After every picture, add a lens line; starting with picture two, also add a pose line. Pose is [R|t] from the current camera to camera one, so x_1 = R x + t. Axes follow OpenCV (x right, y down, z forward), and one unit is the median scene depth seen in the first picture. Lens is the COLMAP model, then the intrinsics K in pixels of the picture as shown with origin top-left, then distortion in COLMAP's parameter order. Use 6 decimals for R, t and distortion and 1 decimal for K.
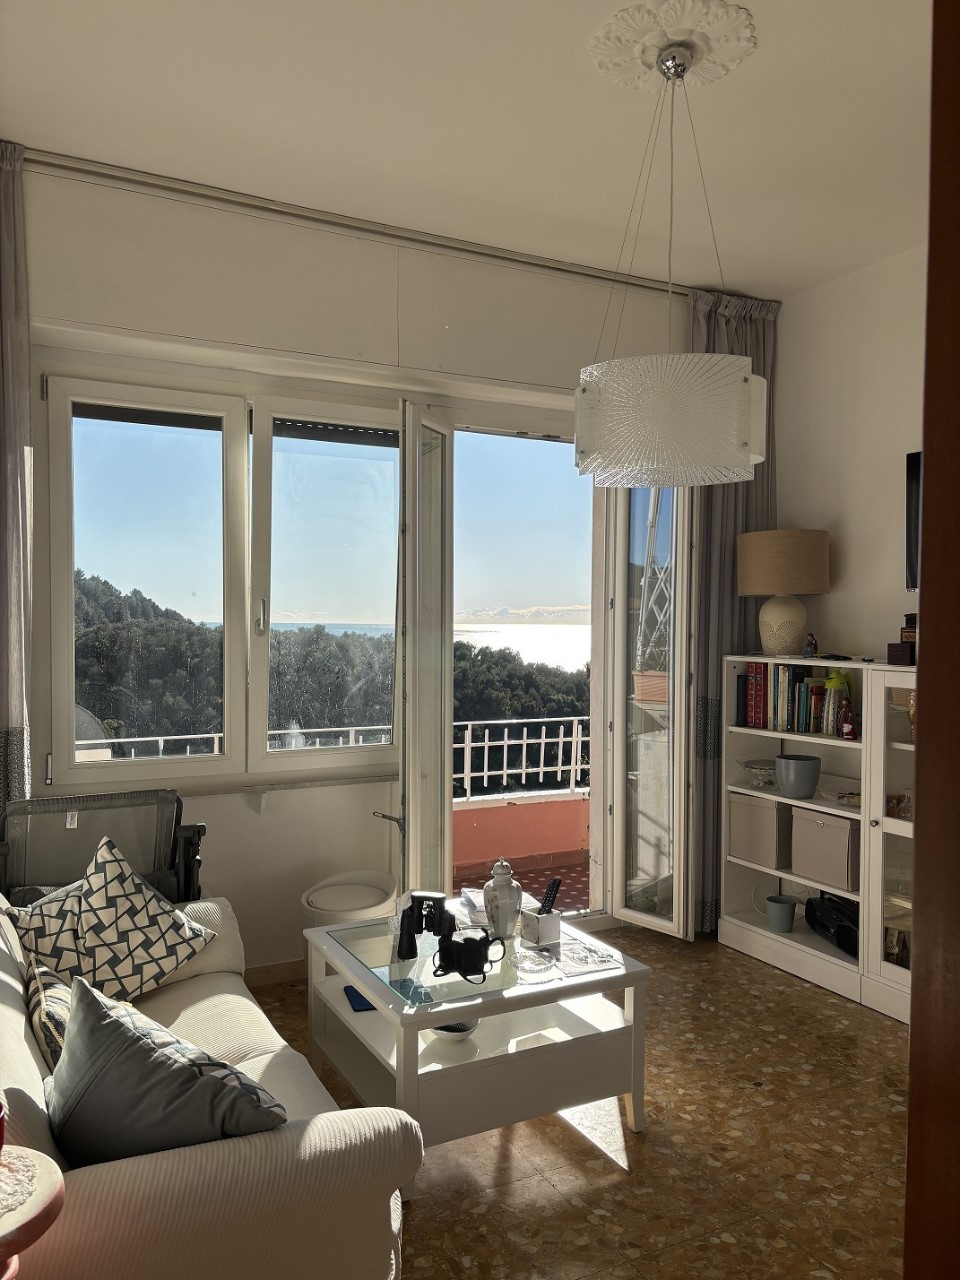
lens RADIAL K [[977.5, 0, 486.4], [0, 977.5, 650.9], [0, 0, 1]] dist [0.045360, -0.050659]
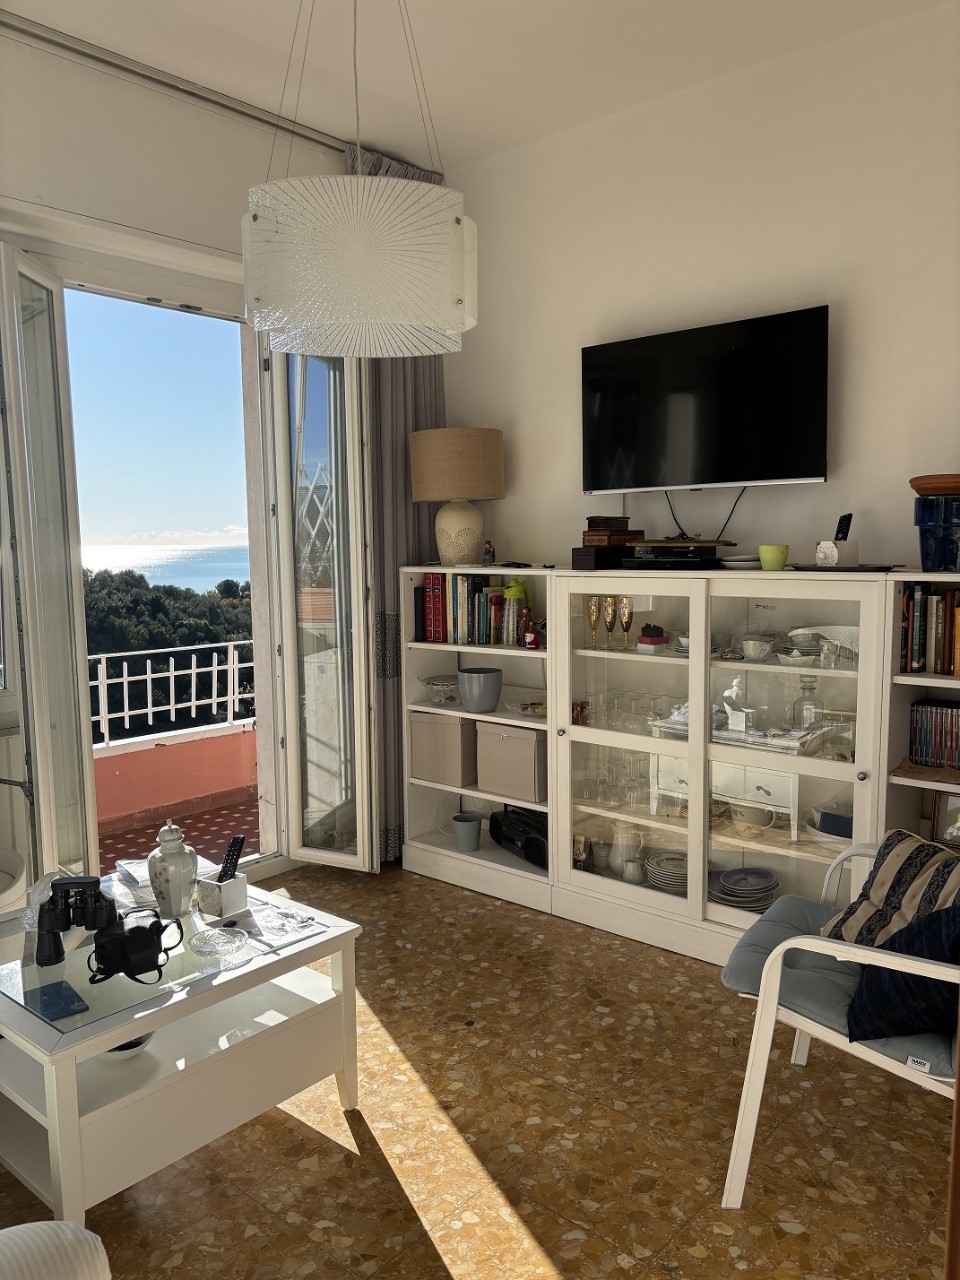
lens RADIAL K [[977.5, 0, 484.8], [0, 977.5, 649.6], [0, 0, 1]] dist [0.045360, -0.050659]
pose [[0.932637, -0.058220, 0.356089, -0.018749], [0.029219, 0.995841, 0.086291, 0.006923], [-0.359632, -0.070073, 0.930459, 0.133383]]
